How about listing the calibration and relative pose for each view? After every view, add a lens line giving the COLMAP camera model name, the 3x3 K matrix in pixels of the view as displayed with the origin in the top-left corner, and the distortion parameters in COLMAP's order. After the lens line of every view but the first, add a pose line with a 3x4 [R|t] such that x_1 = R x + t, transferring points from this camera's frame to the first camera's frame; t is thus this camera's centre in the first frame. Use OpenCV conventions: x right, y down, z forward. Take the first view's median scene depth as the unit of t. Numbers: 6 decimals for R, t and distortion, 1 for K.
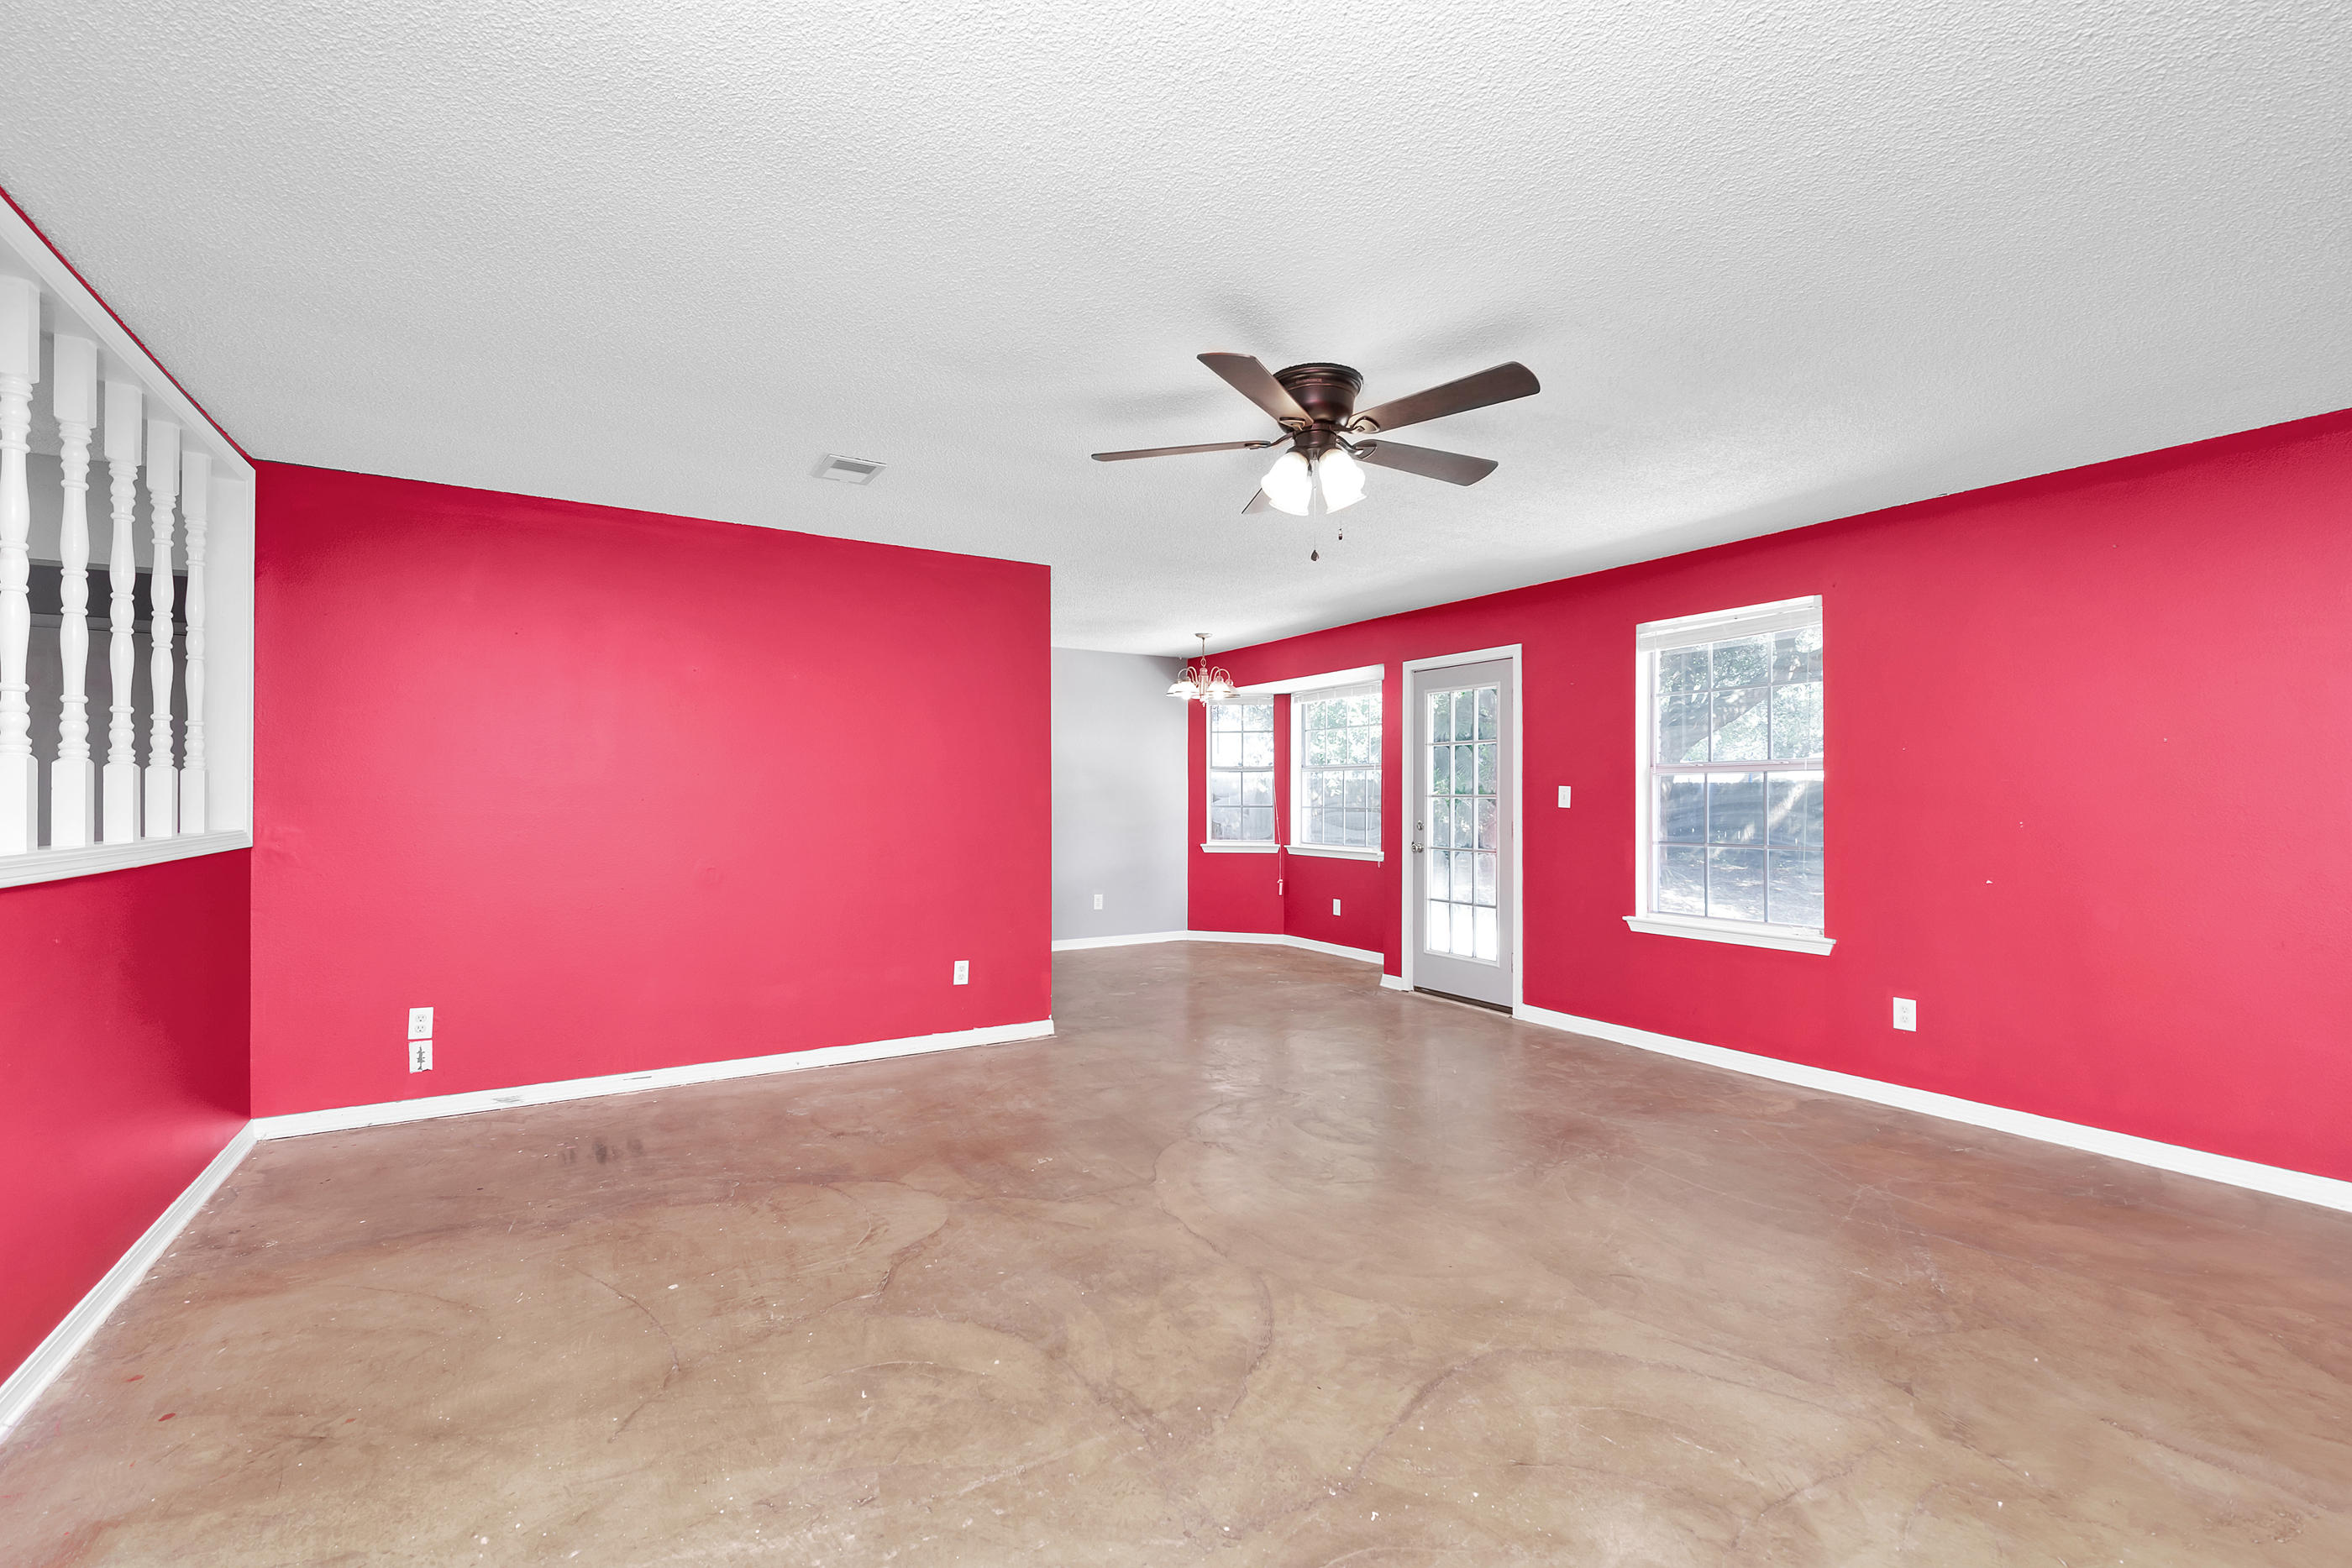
lens RADIAL K [[1021.4, 0, 1185.9], [0, 1021.4, 791.1], [0, 0, 1]] dist [0.004815, -0.005638]
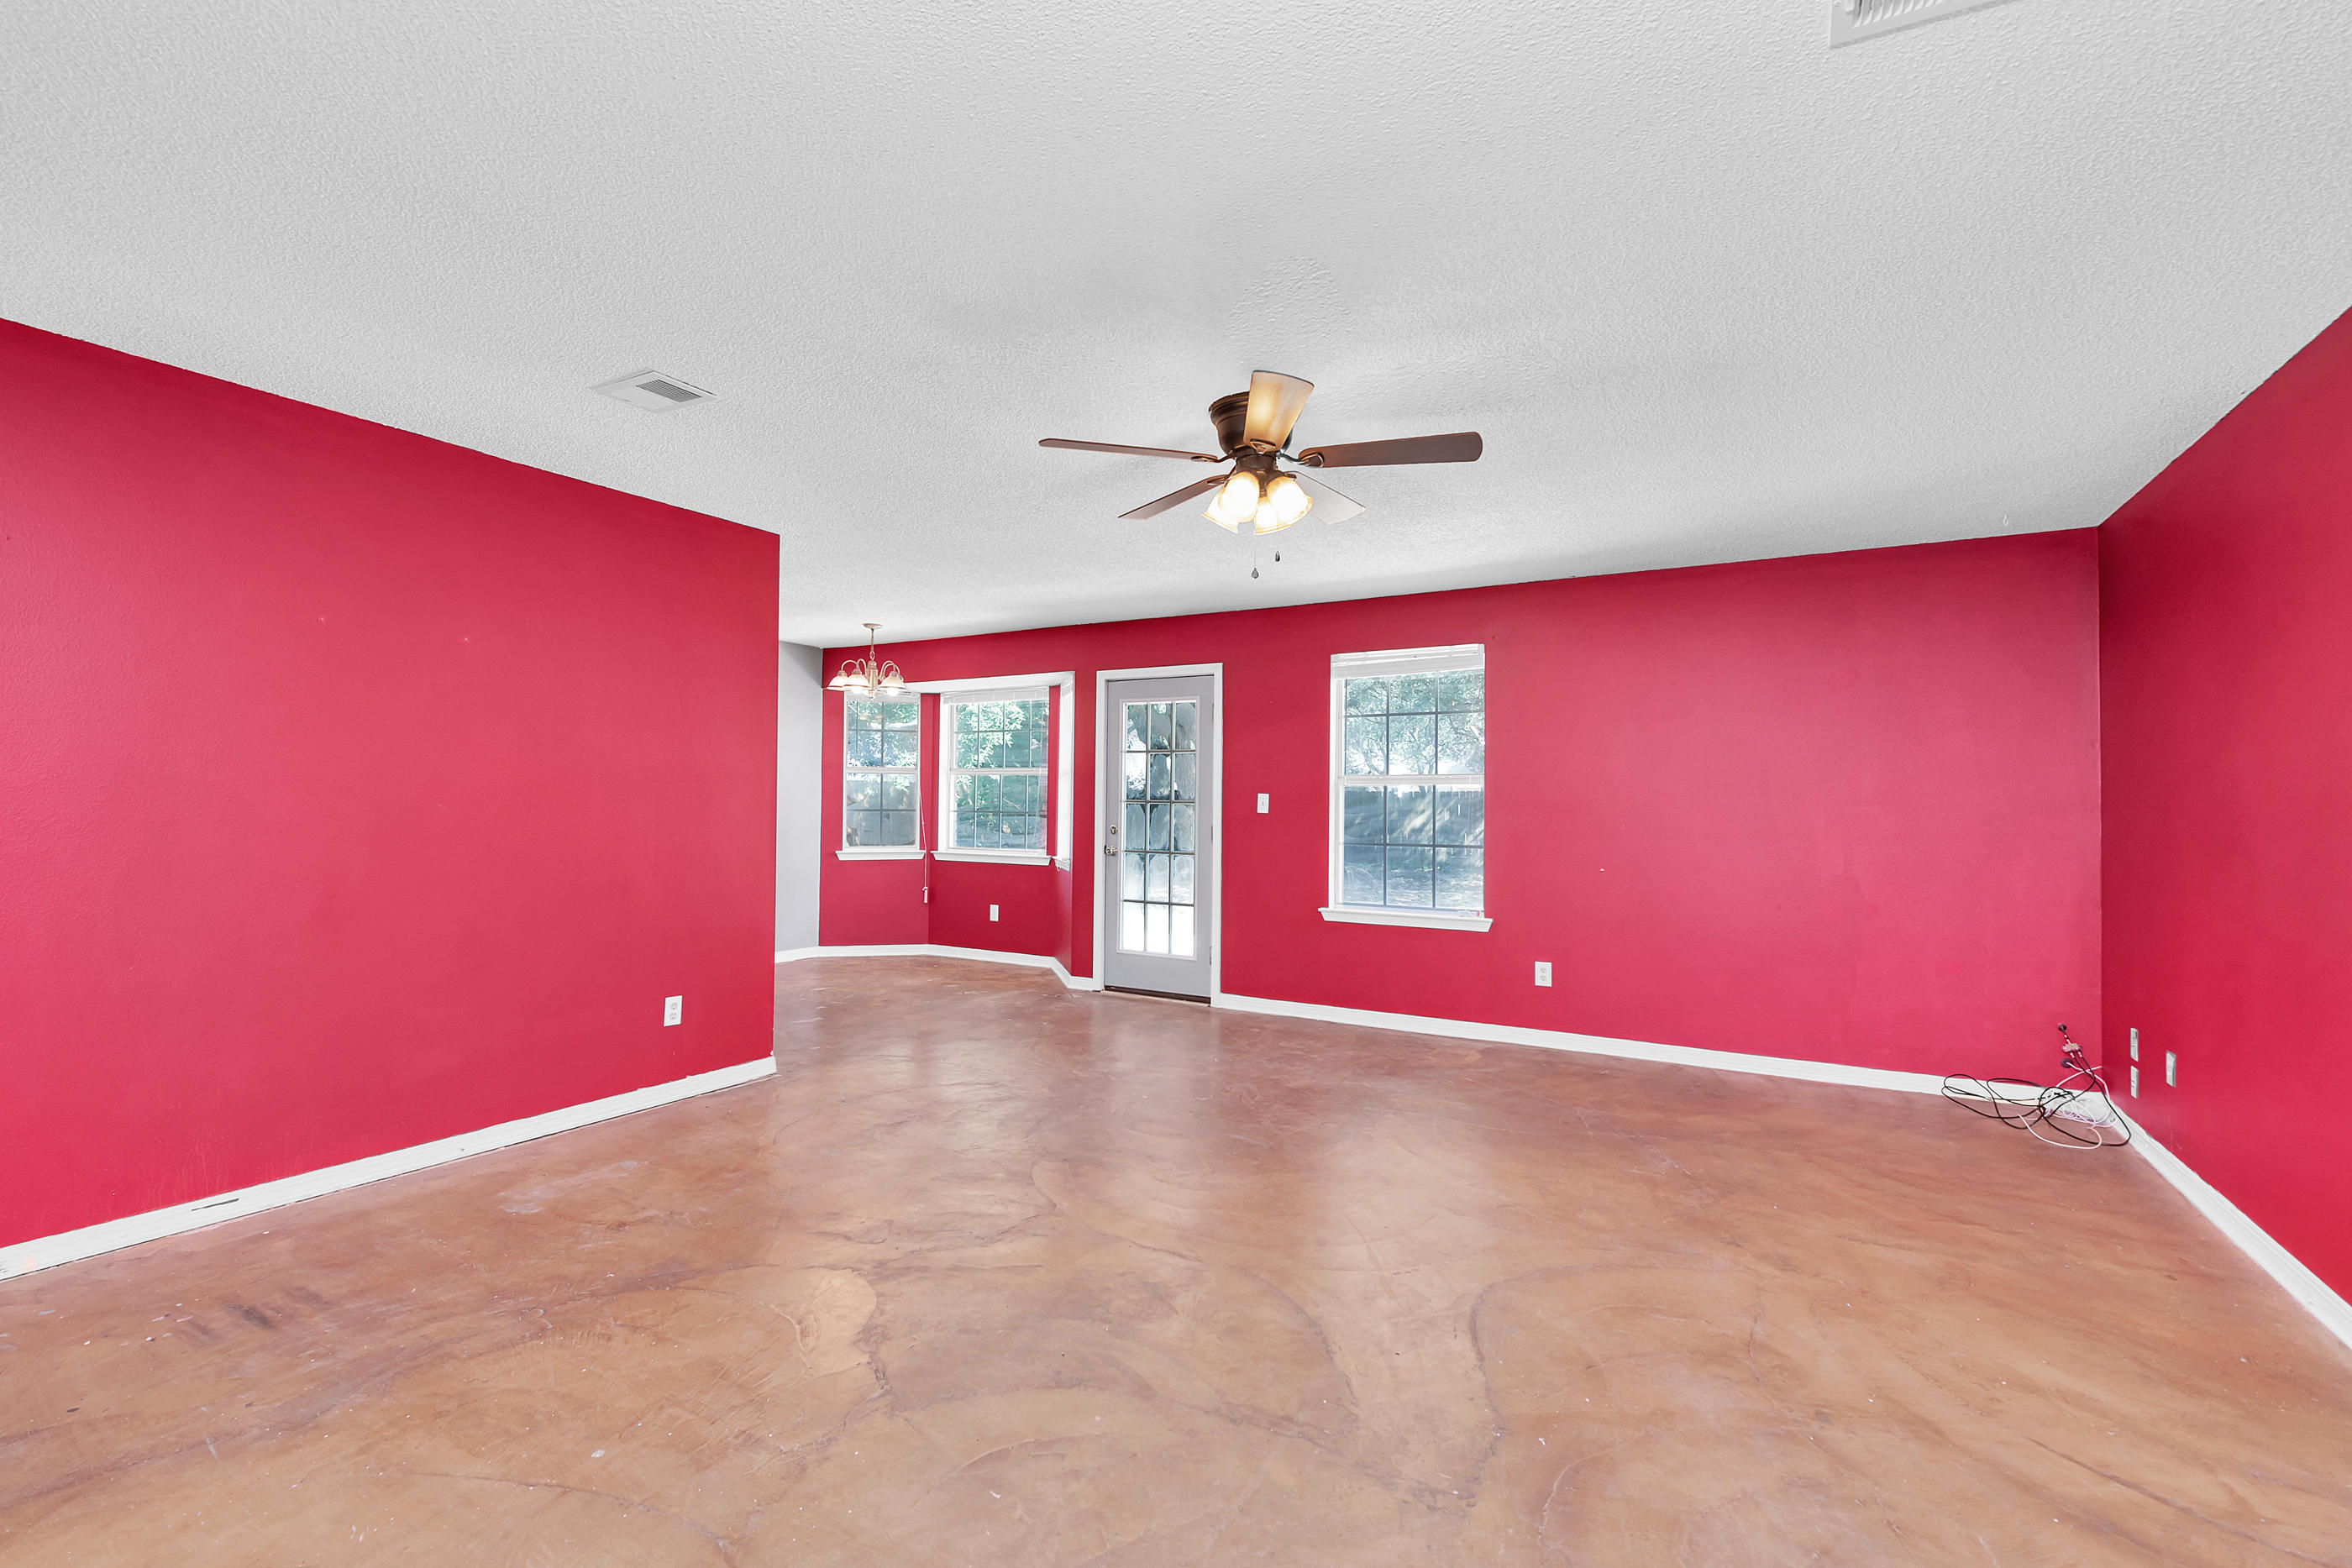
lens RADIAL K [[1021.4, 0, 1185.9], [0, 1021.4, 791.1], [0, 0, 1]] dist [0.004815, -0.005638]
pose [[0.874985, 0.012148, 0.483998, -0.263584], [-0.010840, 0.999926, -0.005501, -0.000947], [-0.484029, -0.000433, 0.875052, 0.072483]]
